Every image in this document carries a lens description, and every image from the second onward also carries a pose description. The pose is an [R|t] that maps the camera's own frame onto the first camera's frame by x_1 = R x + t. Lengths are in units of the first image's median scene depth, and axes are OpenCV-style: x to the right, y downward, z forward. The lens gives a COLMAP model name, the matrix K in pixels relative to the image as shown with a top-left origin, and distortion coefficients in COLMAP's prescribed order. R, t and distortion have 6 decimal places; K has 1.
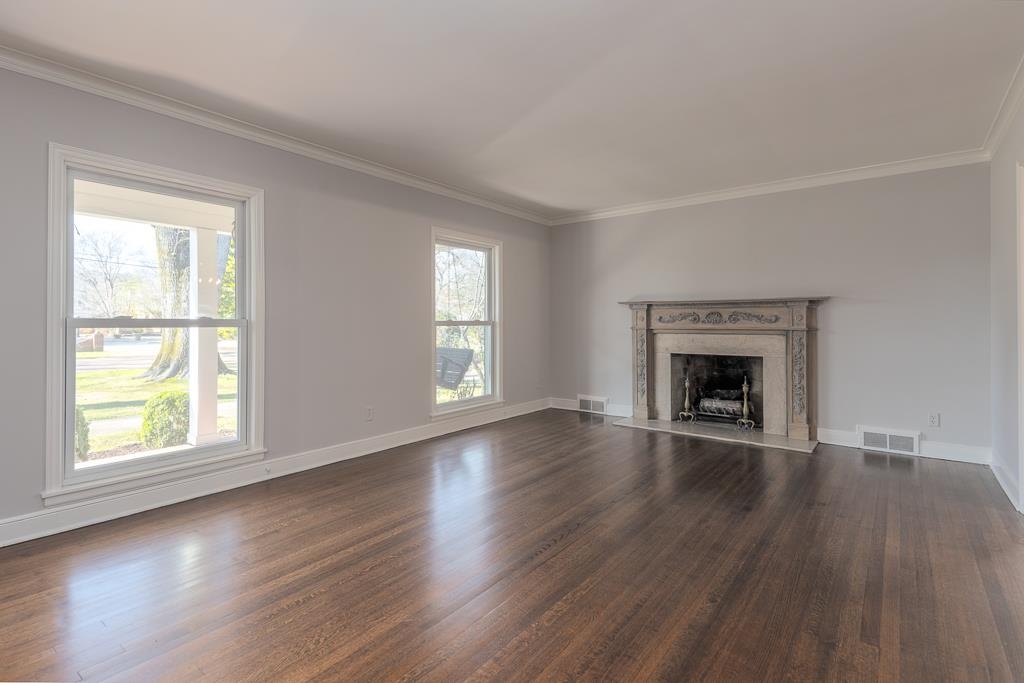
lens RADIAL K [[500.2, 0, 499.0], [0, 500.2, 316.4], [0, 0, 1]] dist [0.051493, -0.019404]
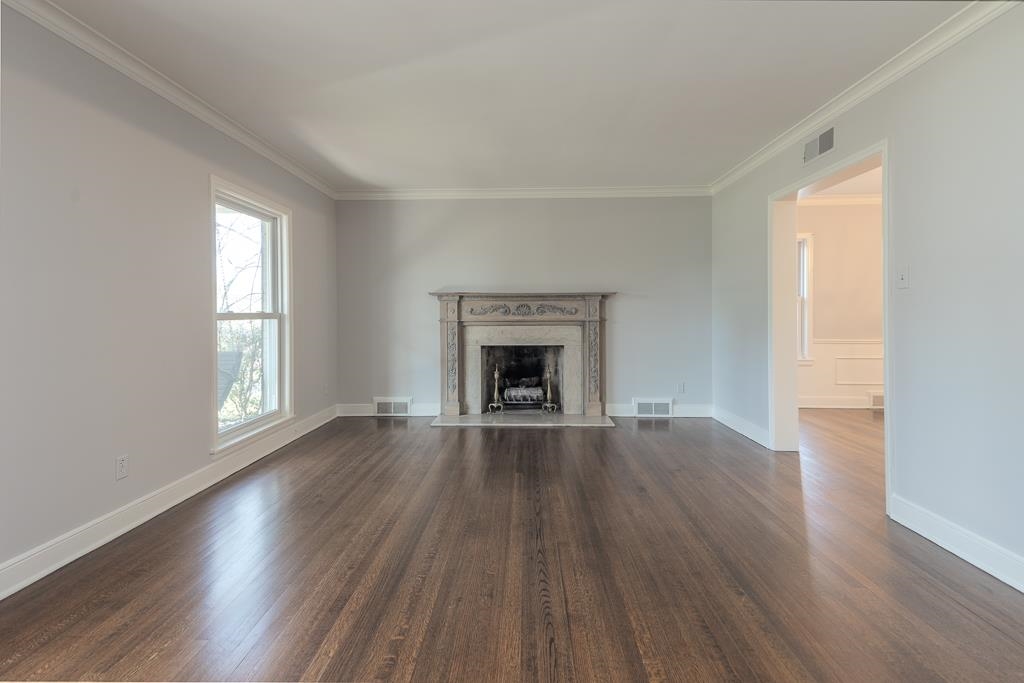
lens RADIAL K [[500.2, 0, 536.0], [0, 500.2, 312.8], [0, 0, 1]] dist [0.051493, -0.019404]
pose [[0.797960, -0.000751, 0.602710, -0.168948], [-0.004477, 0.999964, 0.007174, 0.001088], [-0.602694, -0.008423, 0.797928, 0.152002]]
